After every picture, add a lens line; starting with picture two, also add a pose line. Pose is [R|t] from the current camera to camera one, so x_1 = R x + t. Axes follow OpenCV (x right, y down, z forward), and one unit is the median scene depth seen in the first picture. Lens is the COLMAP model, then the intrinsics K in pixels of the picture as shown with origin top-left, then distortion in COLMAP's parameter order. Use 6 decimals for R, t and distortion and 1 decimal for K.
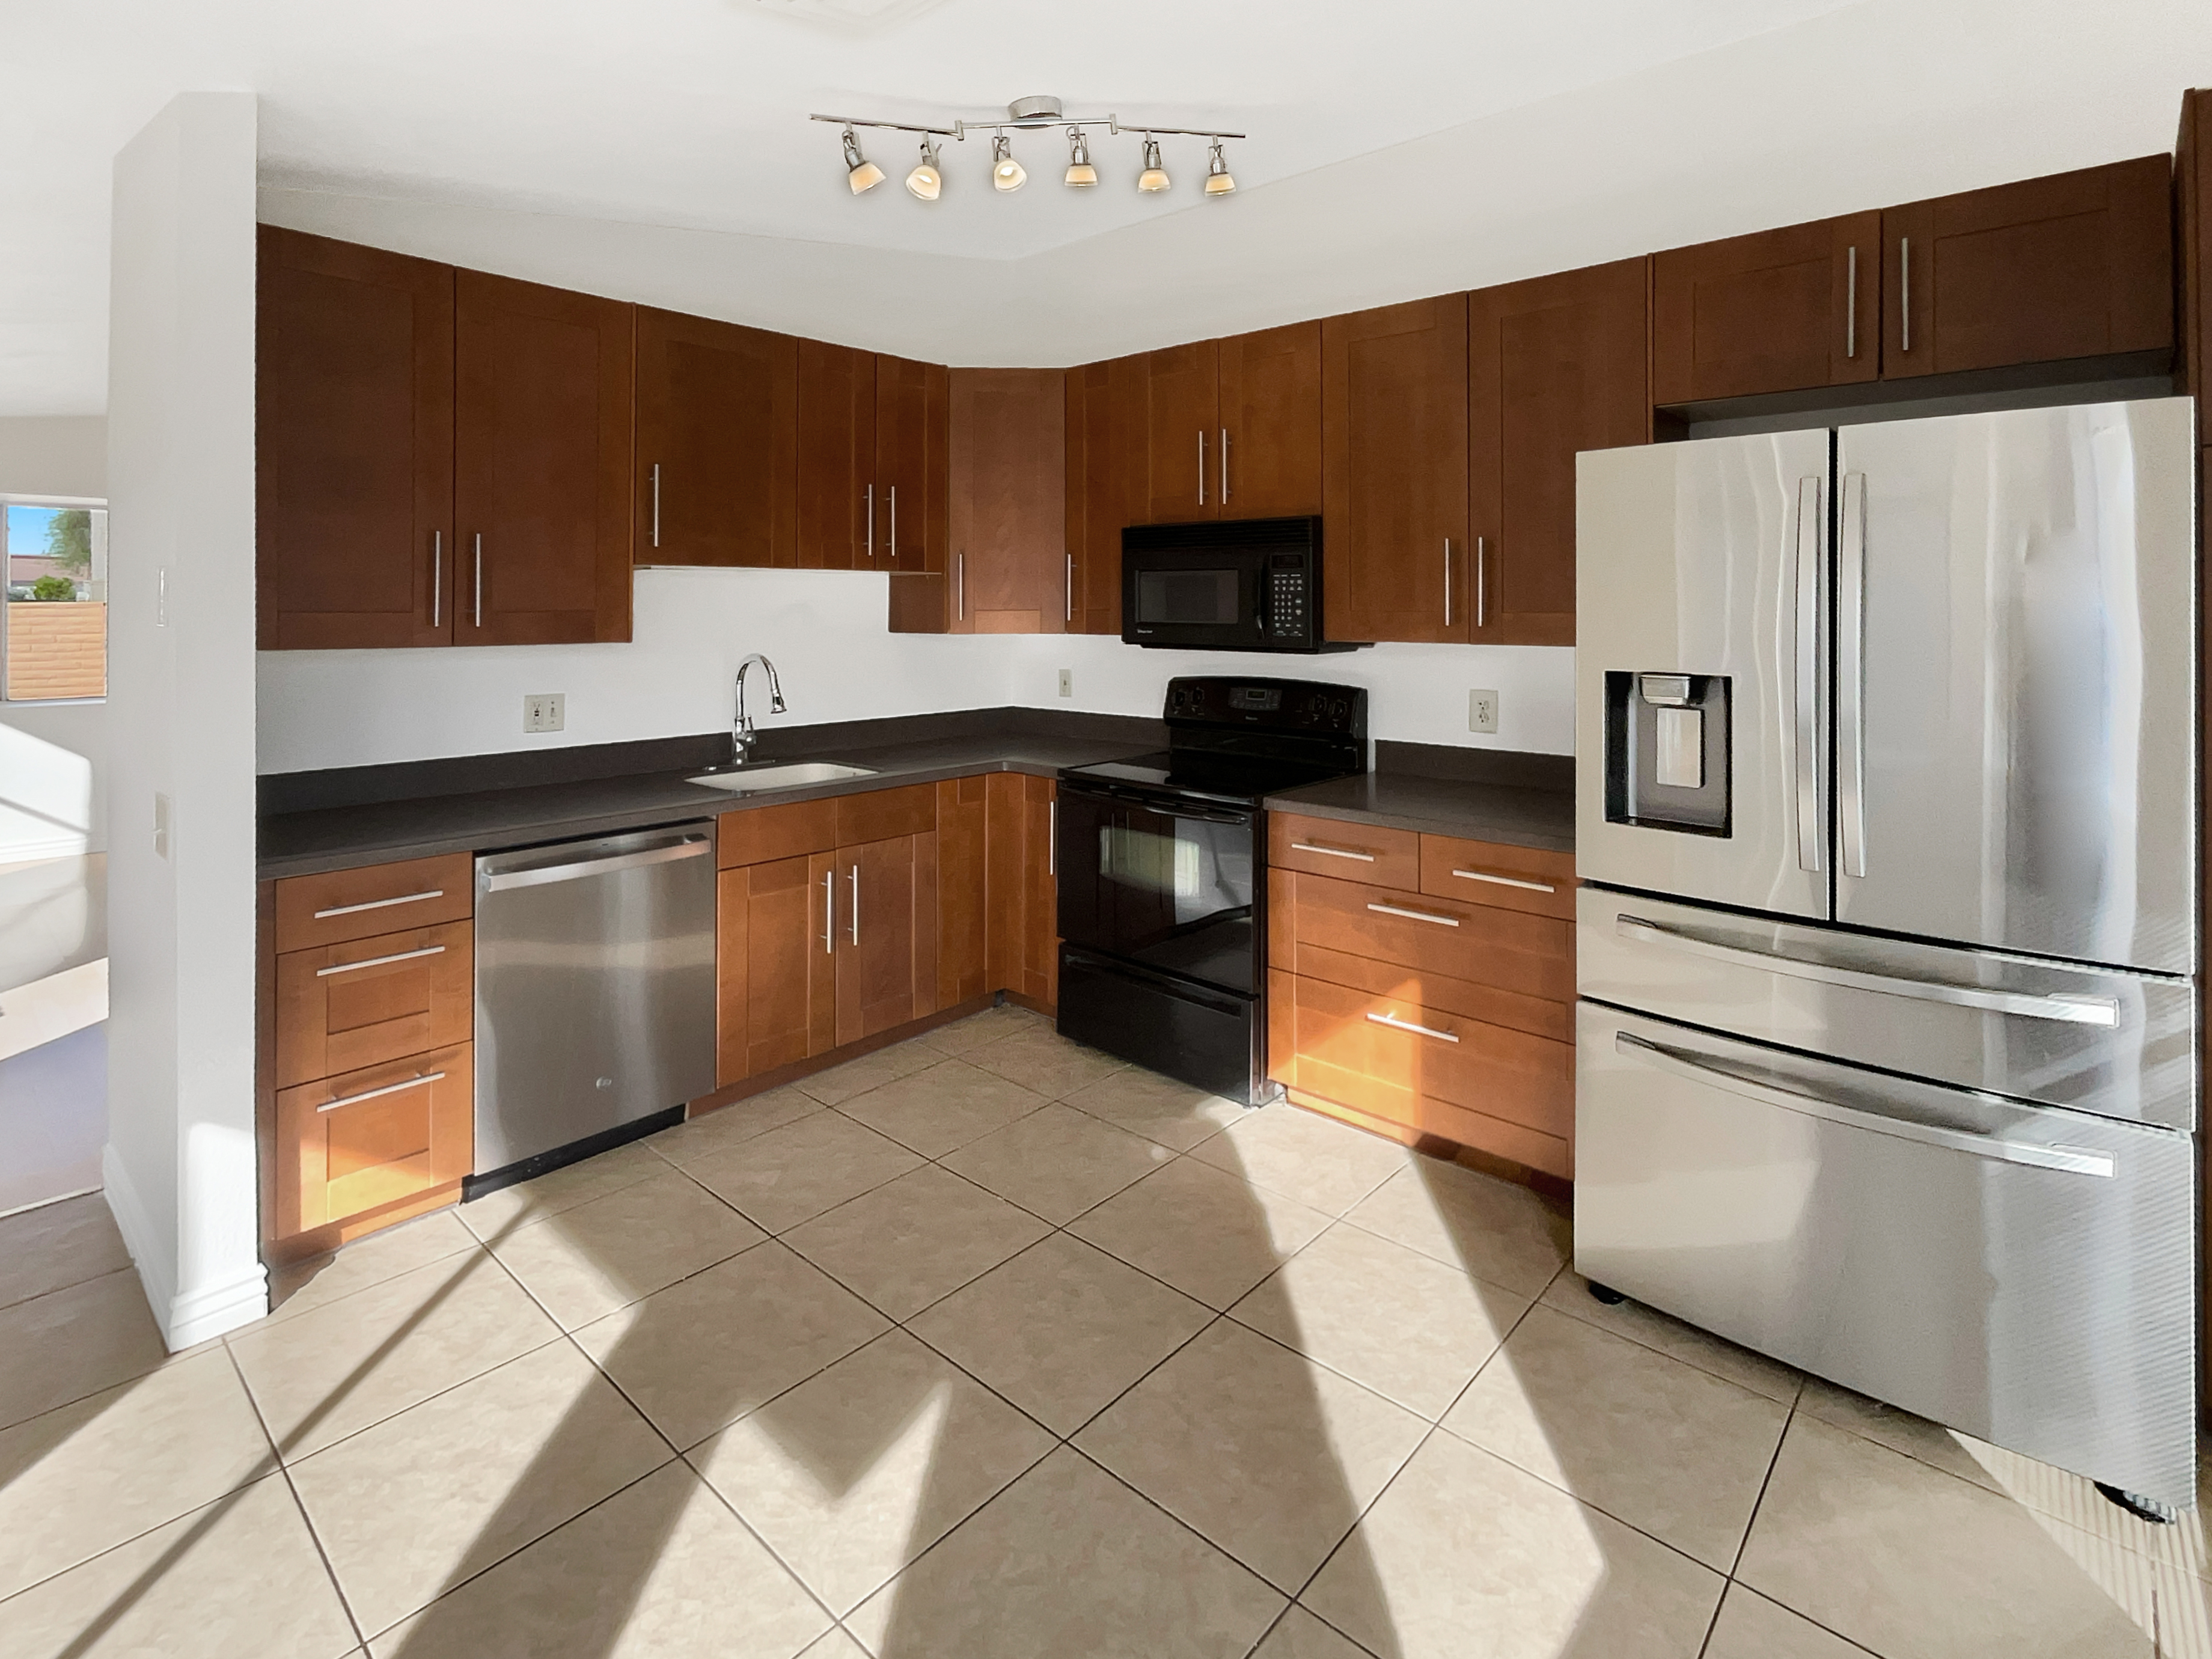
lens RADIAL K [[1072.4, 0, 1106.8], [0, 1072.4, 860.7], [0, 0, 1]] dist [0.003246, -0.000071]
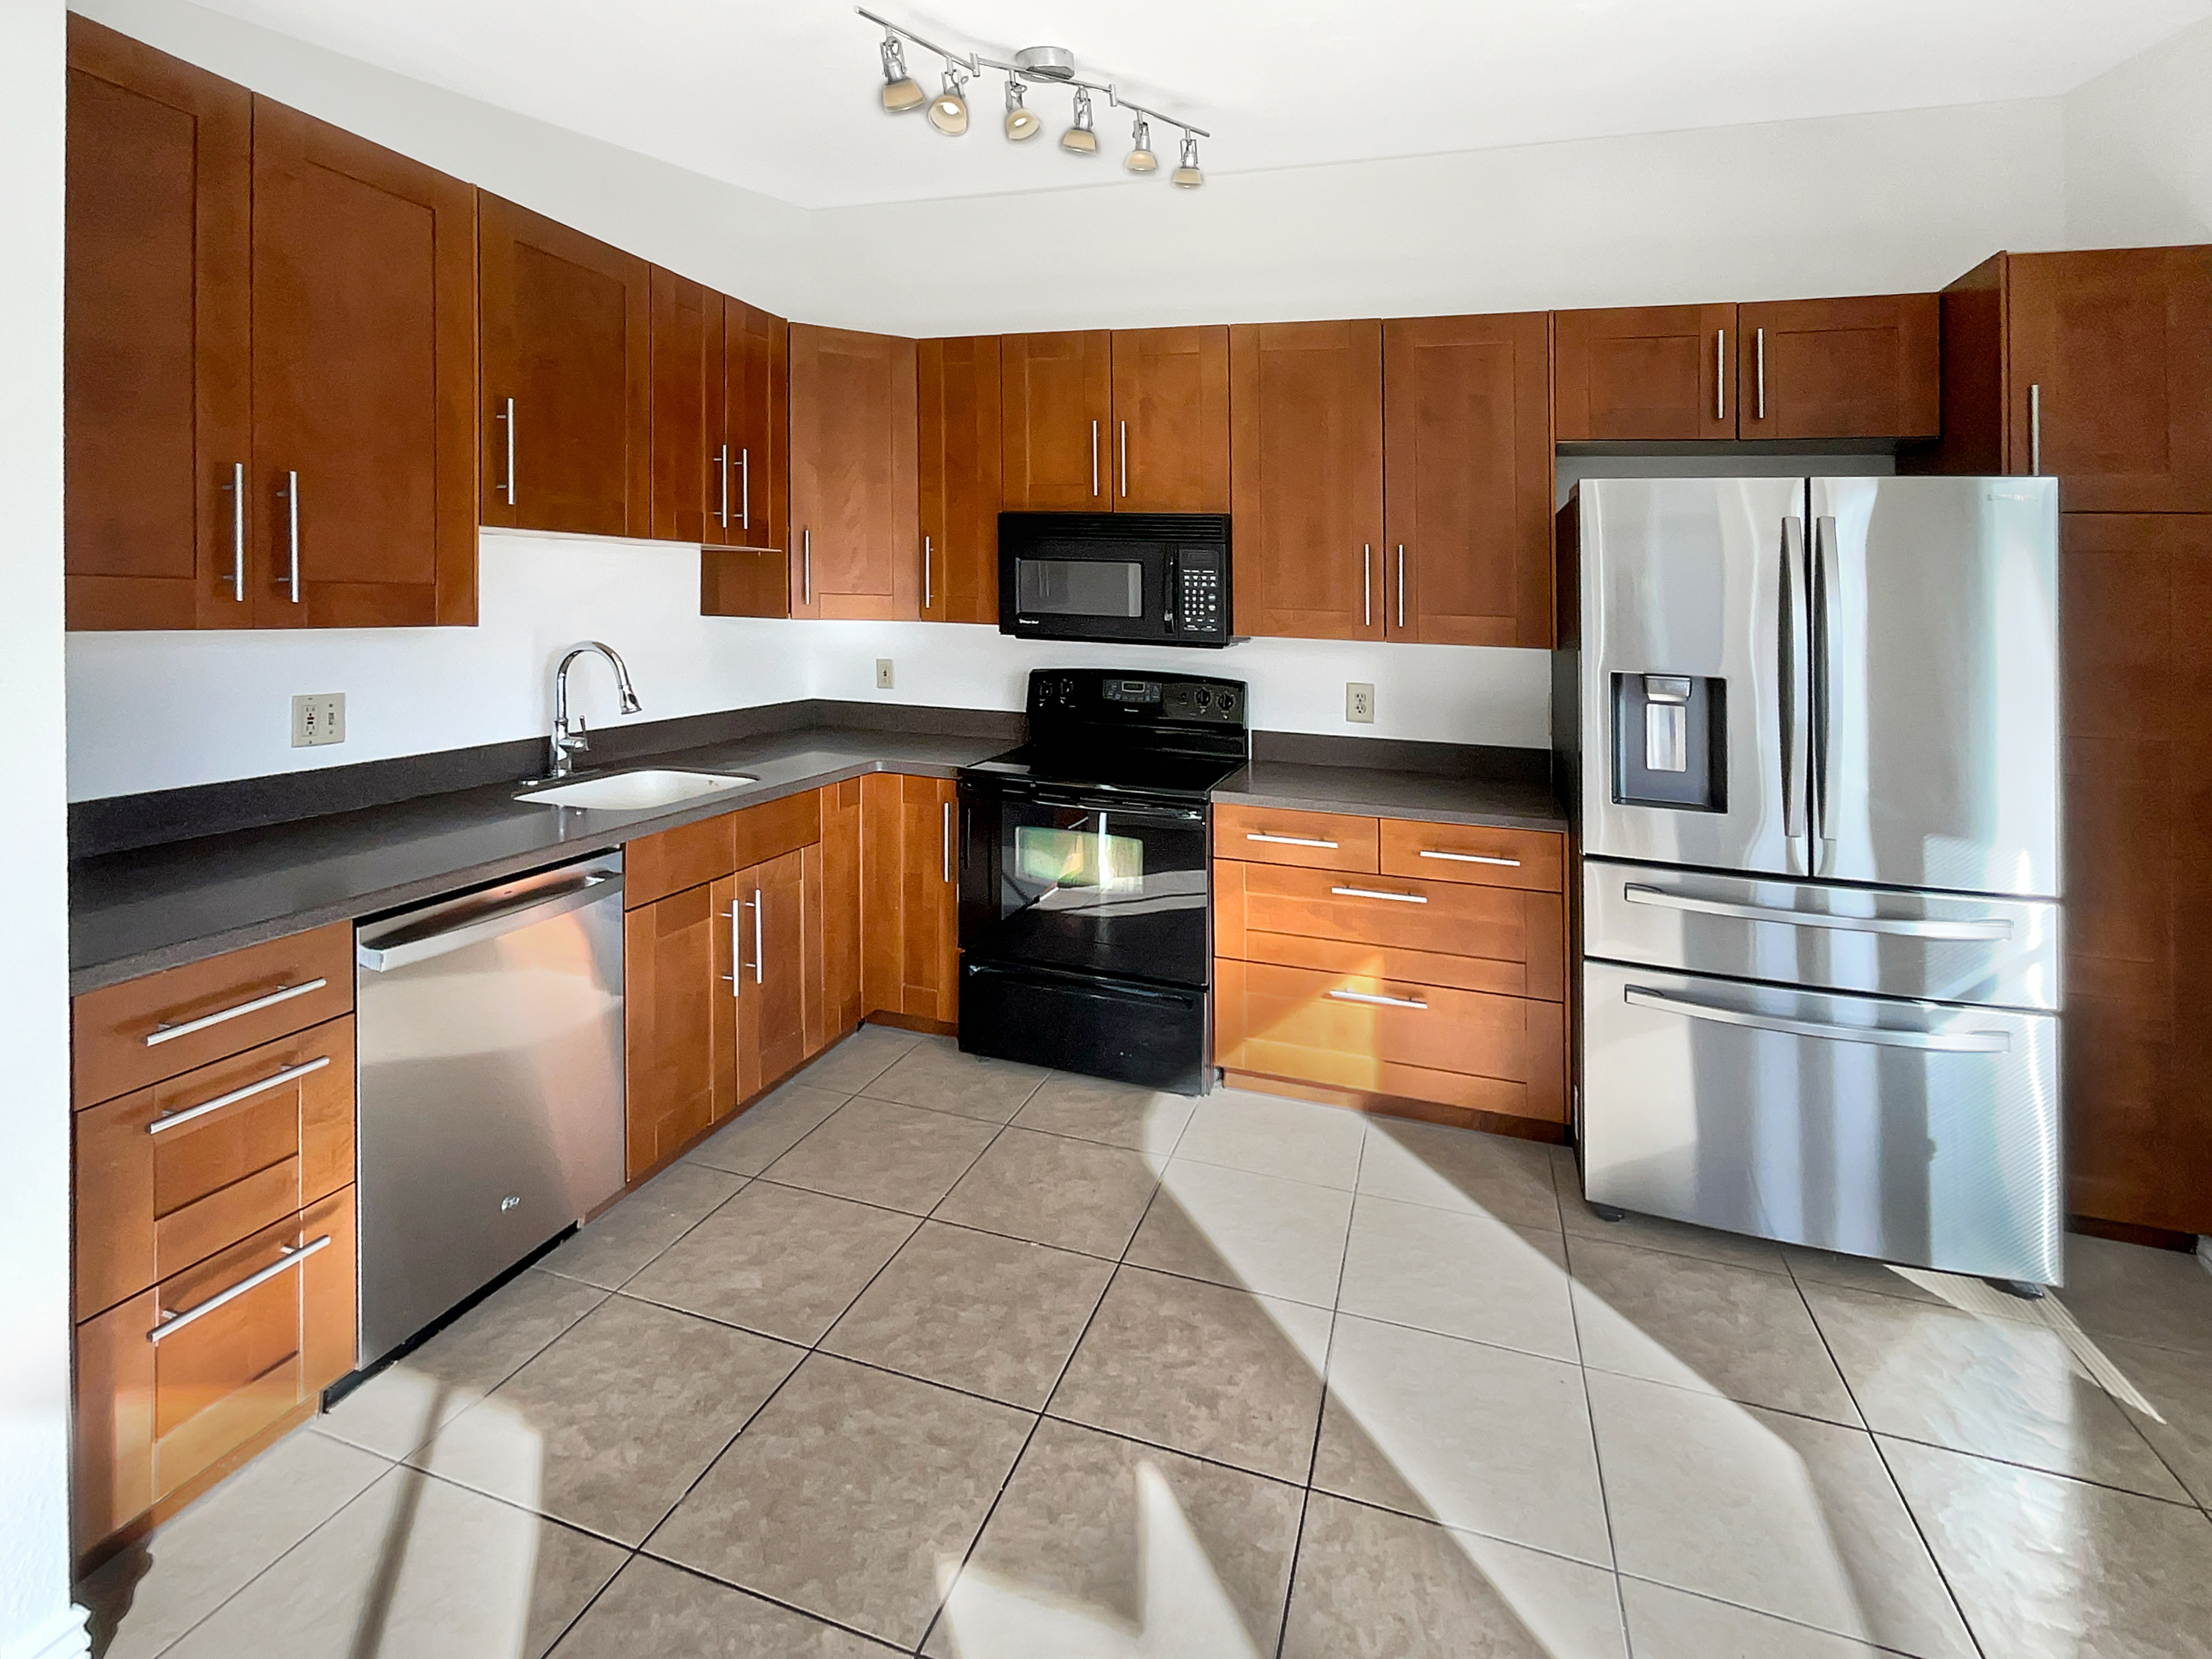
lens RADIAL K [[1045.6, 0, 1106.0], [0, 1045.6, 829.5], [0, 0, 1]] dist [-0.000881, 0.000379]
pose [[0.915382, -0.059412, 0.398177, -0.317618], [0.062338, 0.998039, 0.005608, -0.032135], [-0.397730, 0.019688, 0.917291, 0.128324]]
